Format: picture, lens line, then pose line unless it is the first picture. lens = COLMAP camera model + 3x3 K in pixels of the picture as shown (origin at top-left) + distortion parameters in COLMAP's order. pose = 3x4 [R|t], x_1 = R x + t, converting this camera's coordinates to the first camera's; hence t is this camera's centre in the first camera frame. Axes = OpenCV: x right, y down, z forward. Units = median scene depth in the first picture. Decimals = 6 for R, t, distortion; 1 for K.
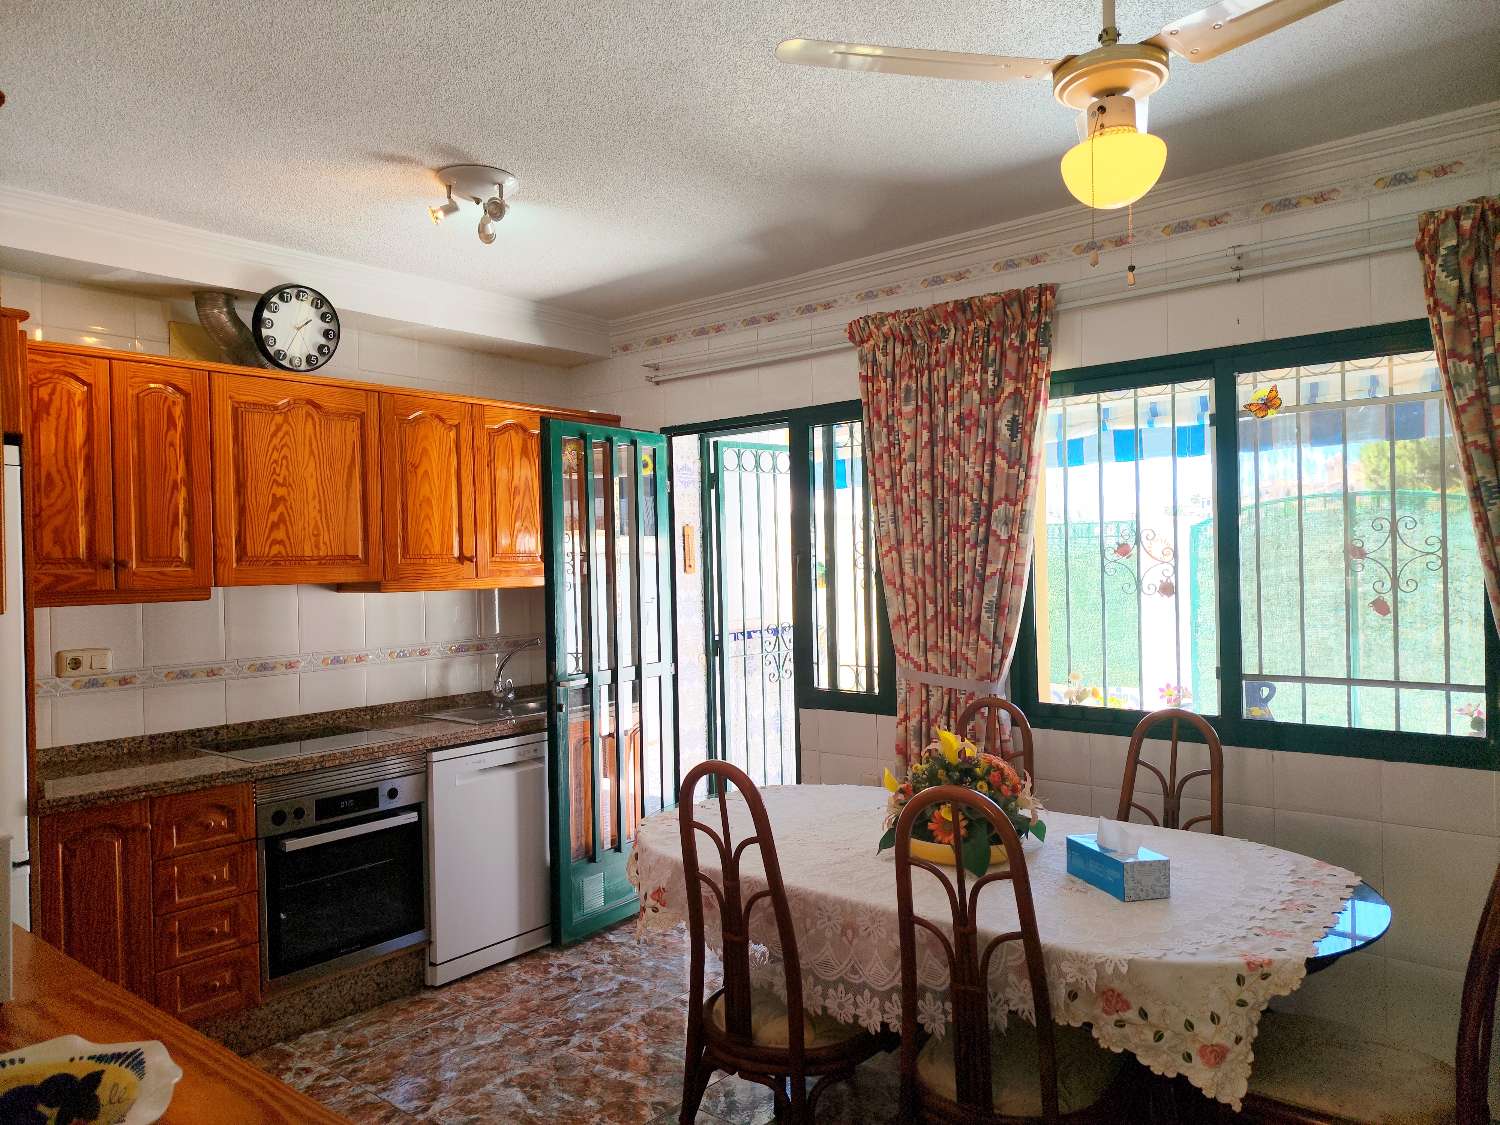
lens RADIAL K [[1038.8, 0, 750.0], [0, 1038.8, 562.5], [0, 0, 1]] dist [0.056928, -0.064338]
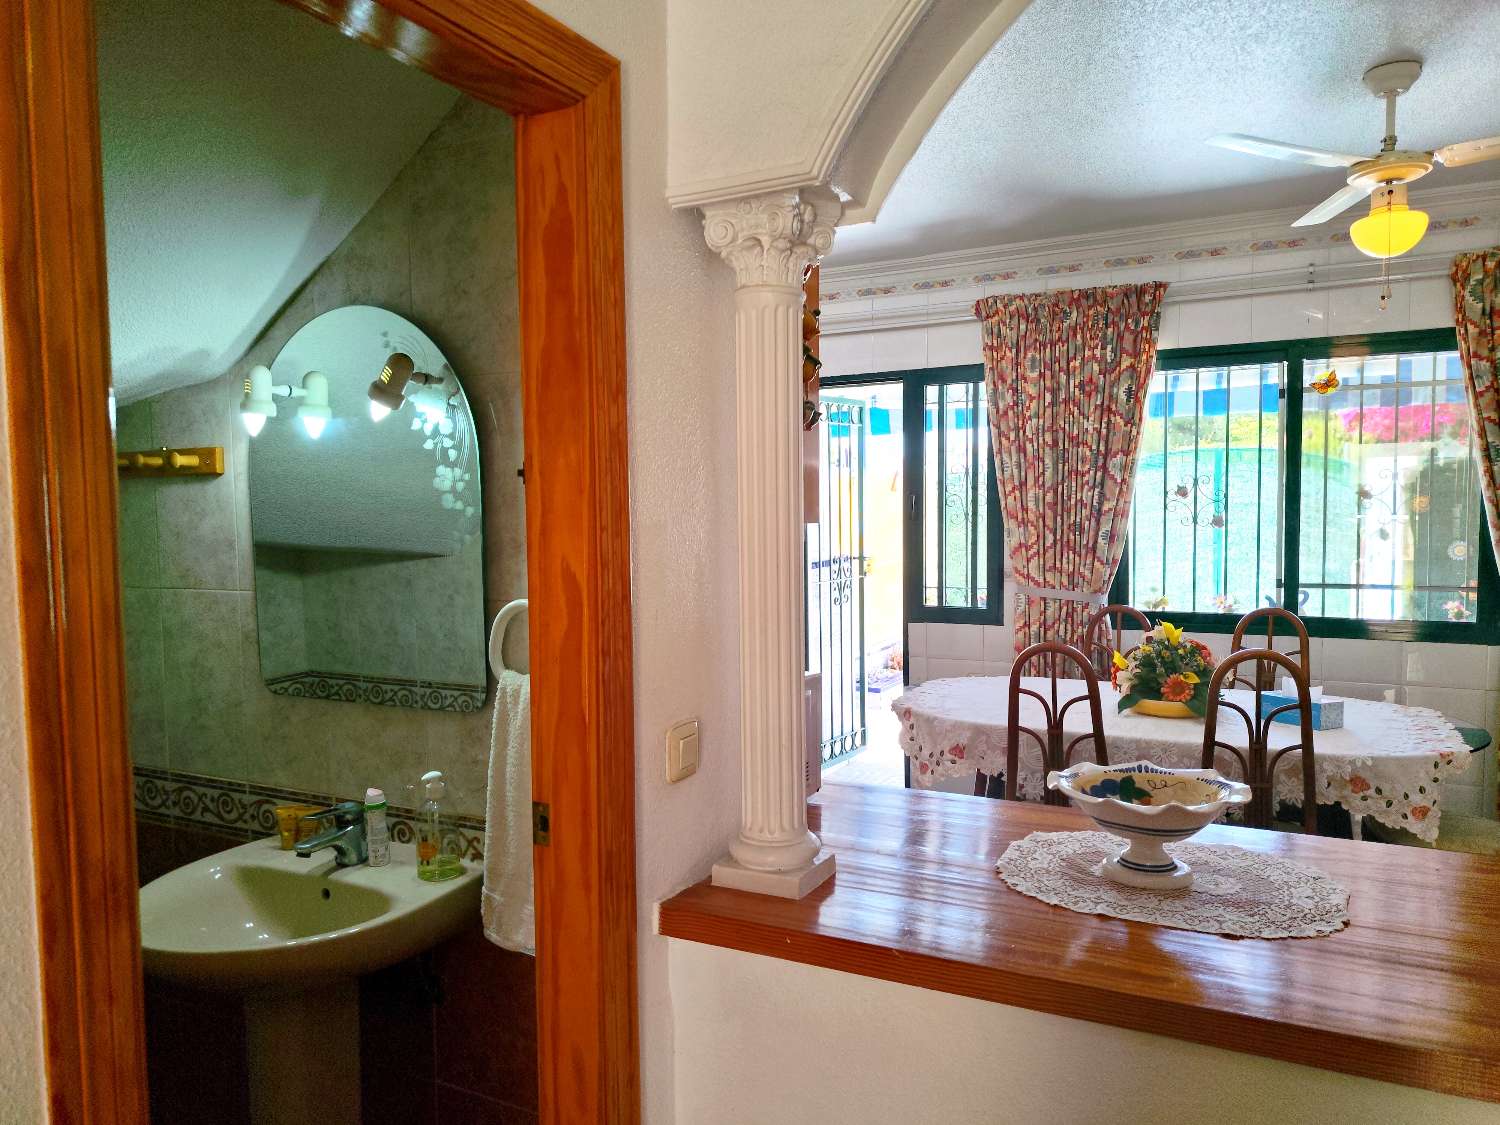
lens RADIAL K [[1045.7, 0, 750.0], [0, 1045.7, 562.5], [0, 0, 1]] dist [0.030248, -0.030196]
pose [[0.977470, -0.003521, 0.211043, -0.458256], [-0.007377, 0.998680, 0.050828, 0.013718], [-0.210943, -0.051240, 0.976154, -0.157180]]
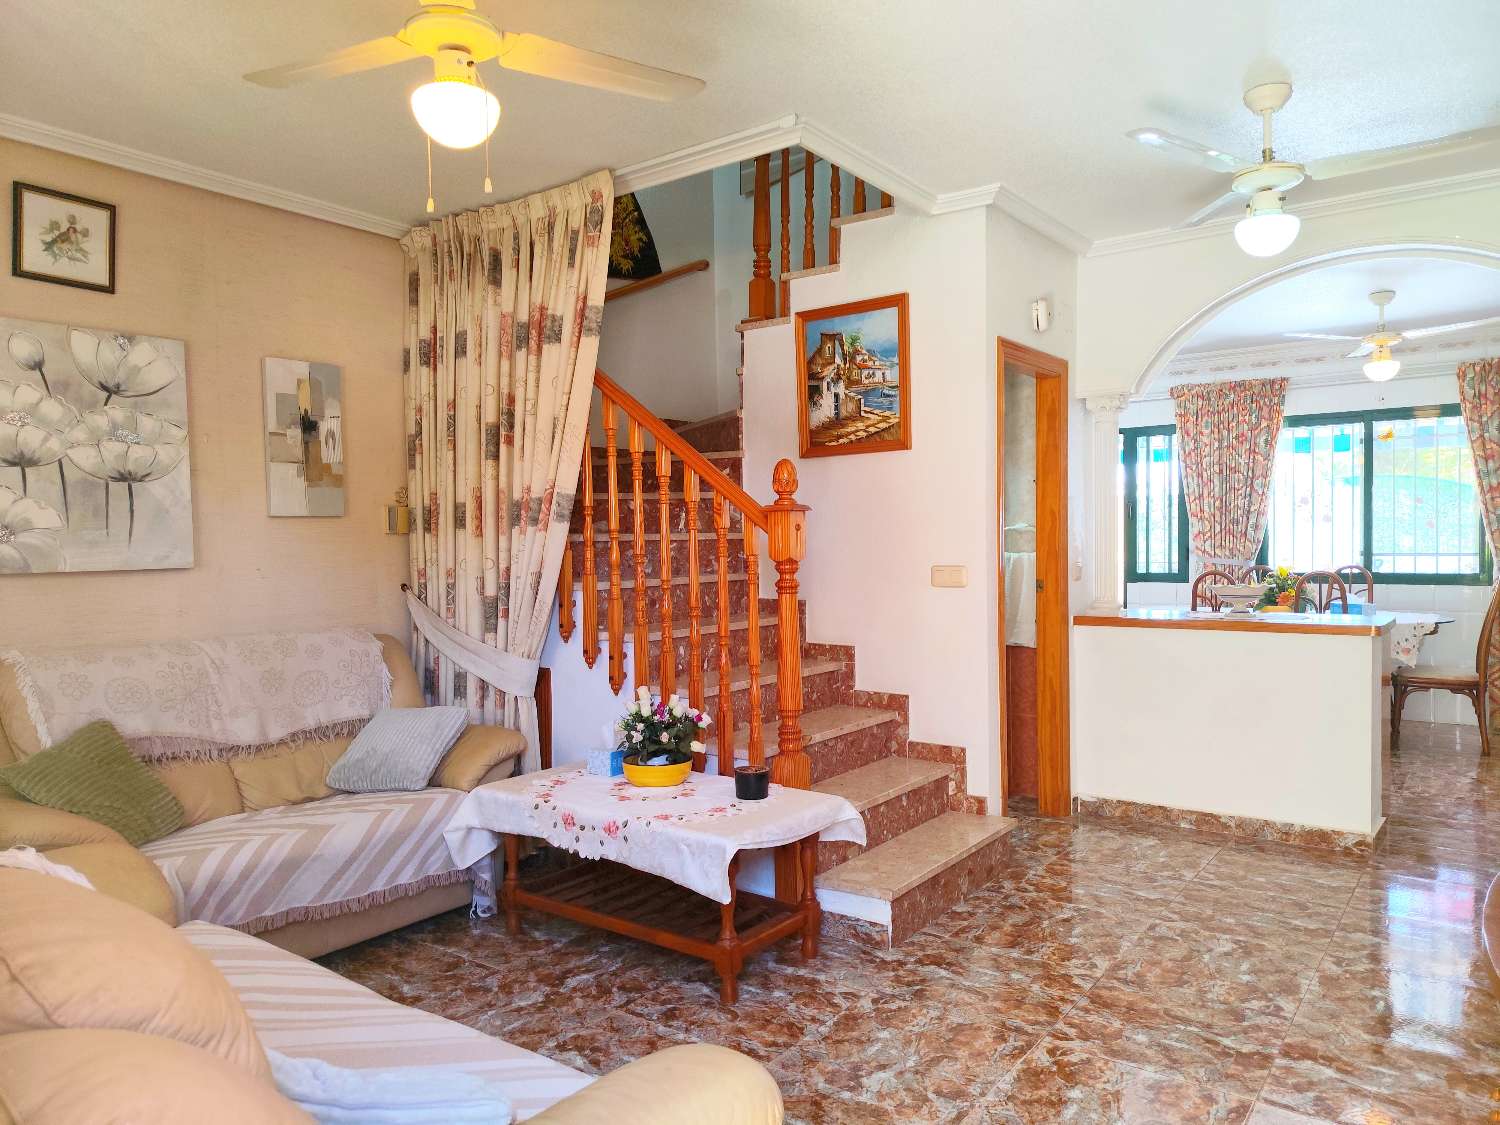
lens RADIAL K [[1045.7, 0, 750.0], [0, 1045.7, 562.5], [0, 0, 1]] dist [0.030248, -0.030196]
pose [[0.998605, 0.007520, 0.052268, -0.907117], [-0.008575, 0.999763, 0.019989, 0.083558], [-0.052106, -0.020410, 0.998433, -1.100533]]
